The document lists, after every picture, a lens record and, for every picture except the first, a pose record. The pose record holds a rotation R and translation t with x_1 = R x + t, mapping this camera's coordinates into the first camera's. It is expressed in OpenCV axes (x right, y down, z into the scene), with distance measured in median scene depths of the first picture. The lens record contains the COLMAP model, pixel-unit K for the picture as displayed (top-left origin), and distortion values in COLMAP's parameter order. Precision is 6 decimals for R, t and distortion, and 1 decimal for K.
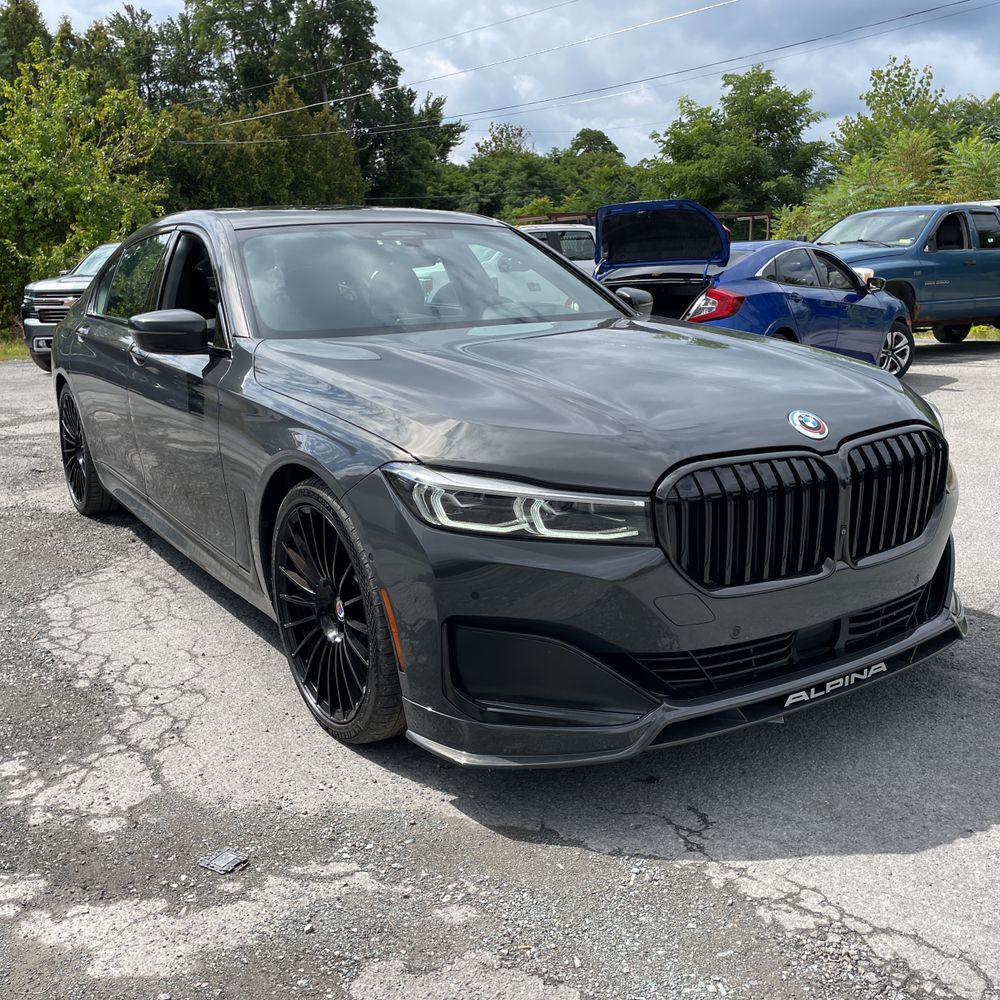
lens RADIAL K [[1013.1, 0, 503.8], [0, 1013.1, 513.9], [0, 0, 1]] dist [0.082486, -0.122120]
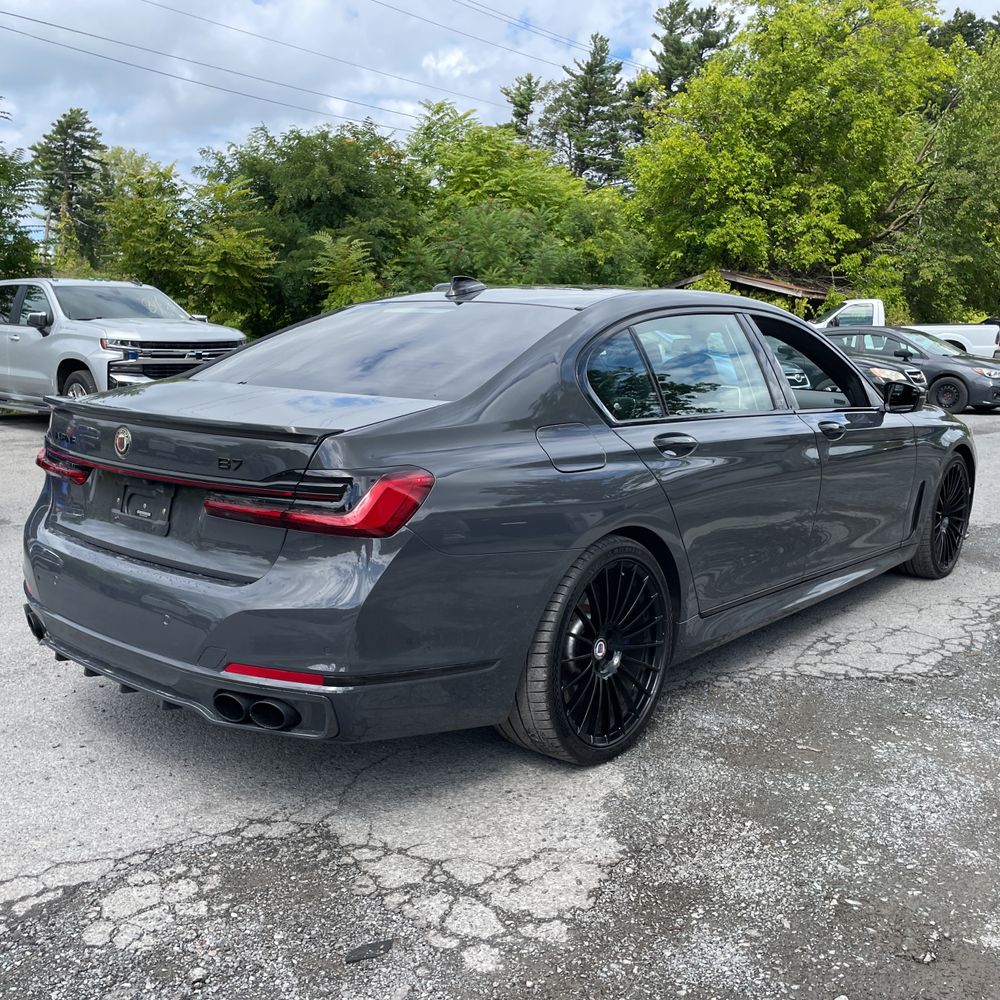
lens RADIAL K [[1012.8, 0, 494.7], [0, 1012.8, 513.8], [0, 0, 1]] dist [0.071569, -0.101237]
pose [[-0.288393, -0.143408, 0.946712, -0.230112], [0.226792, 0.950356, 0.213047, -0.068019], [-0.930266, 0.276148, -0.241552, 0.290162]]
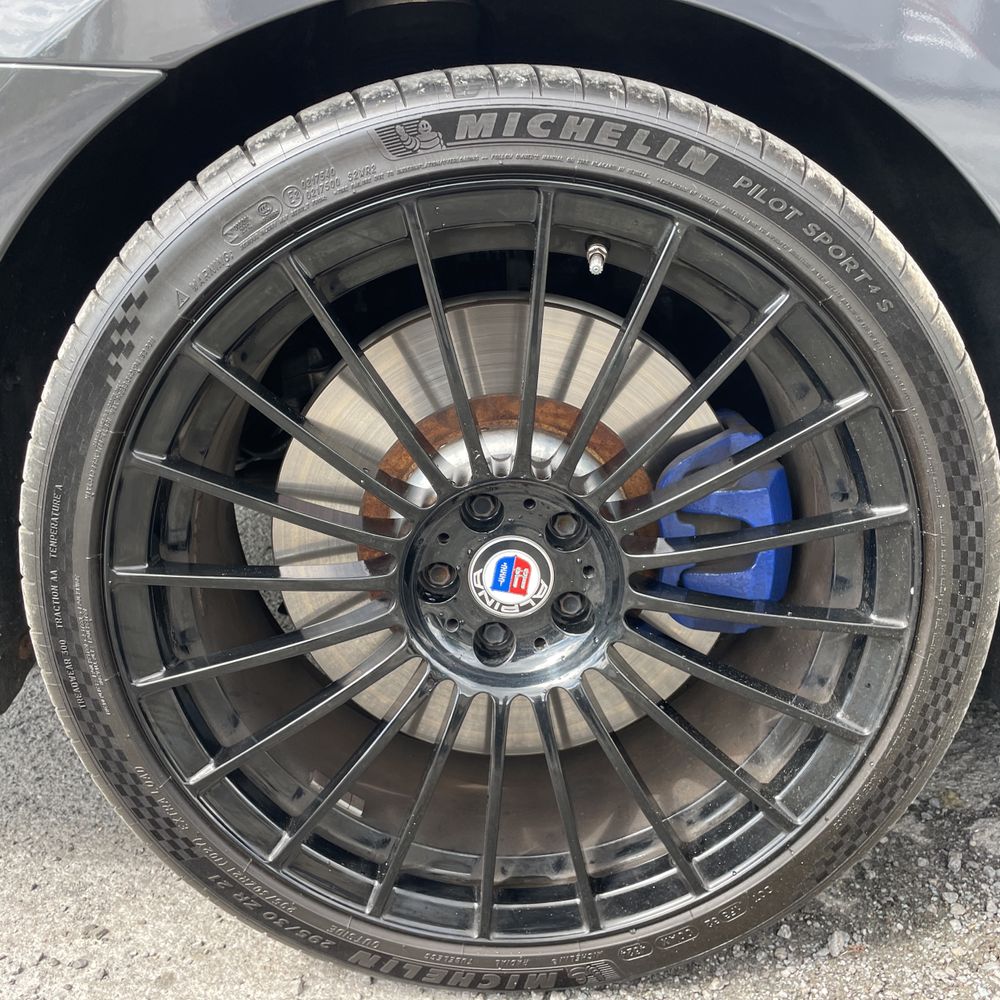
lens RADIAL K [[1012.8, 0, 494.7], [0, 1012.8, 513.8], [0, 0, 1]] dist [0.071569, -0.101237]
pose [[0.544343, -0.270418, 0.794081, -0.129034], [0.237975, 0.957507, 0.162939, -0.023851], [-0.804400, 0.100277, 0.585564, 0.226134]]
